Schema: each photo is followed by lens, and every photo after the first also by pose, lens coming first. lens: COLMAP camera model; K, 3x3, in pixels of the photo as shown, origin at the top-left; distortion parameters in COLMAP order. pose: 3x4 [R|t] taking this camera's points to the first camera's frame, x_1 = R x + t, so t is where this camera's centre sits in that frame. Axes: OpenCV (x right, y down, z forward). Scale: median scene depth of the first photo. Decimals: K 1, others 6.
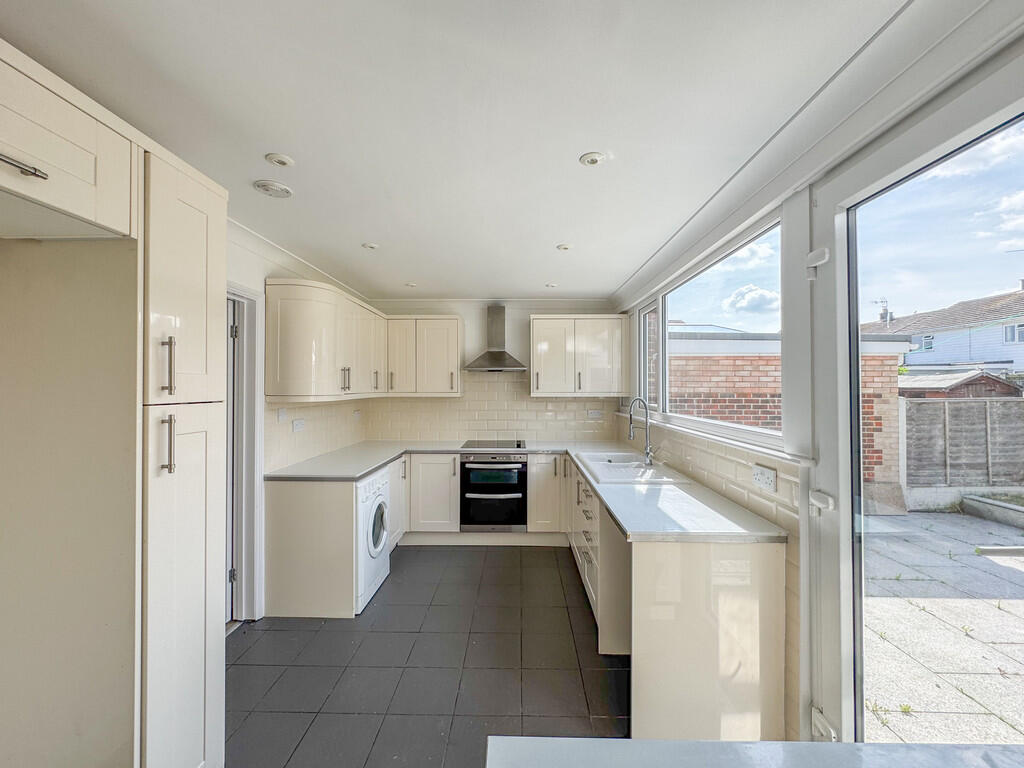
lens RADIAL K [[419.8, 0, 515.2], [0, 419.8, 384.7], [0, 0, 1]] dist [0.001671, -0.000098]
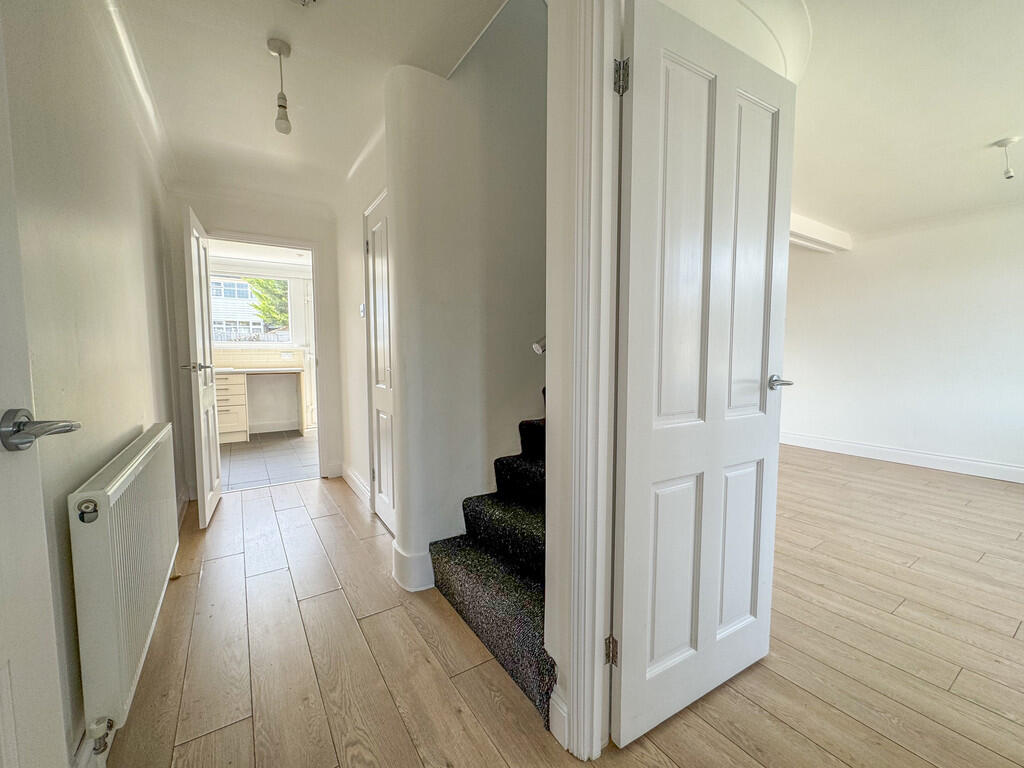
lens RADIAL K [[419.8, 0, 514.4], [0, 419.8, 380.8], [0, 0, 1]] dist [0.001671, -0.000098]
pose [[-0.561919, -0.056884, 0.825234, -1.475012], [0.001808, 0.997546, 0.069992, 0.085695], [-0.827190, 0.040822, -0.560437, 0.619297]]
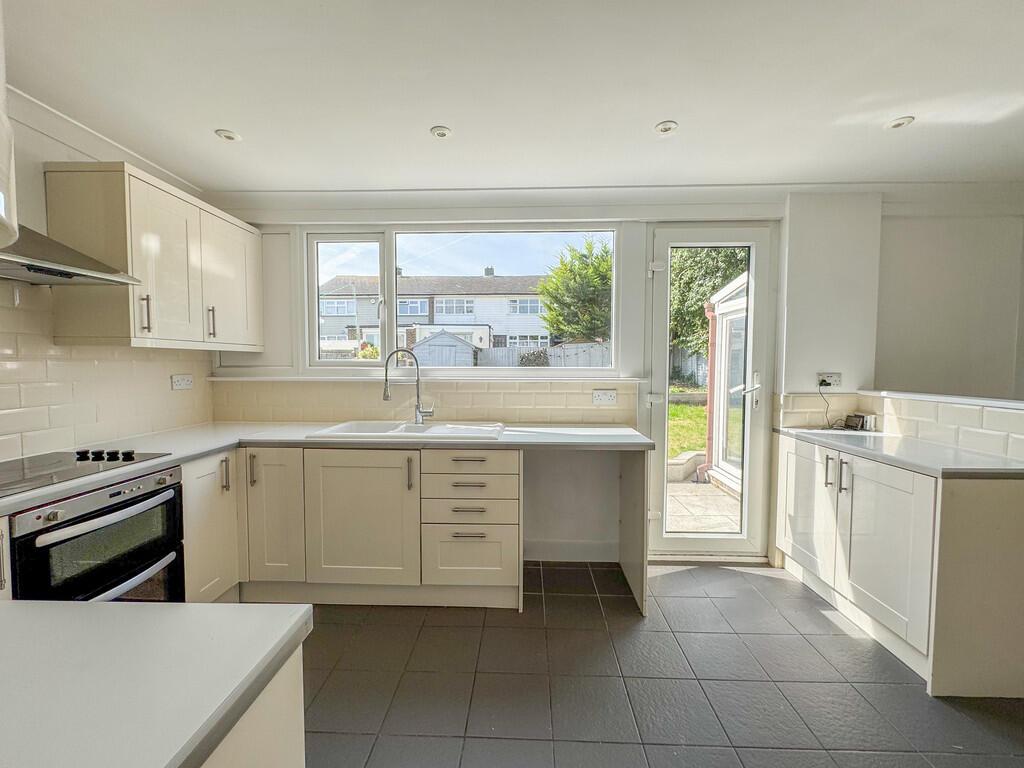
lens RADIAL K [[419.8, 0, 515.7], [0, 419.8, 382.6], [0, 0, 1]] dist [0.001671, -0.000098]
pose [[0.016165, -0.047834, 0.998724, -0.416110], [-0.005807, 0.998834, 0.047933, 0.043283], [-0.999852, -0.006574, 0.015868, 0.576161]]
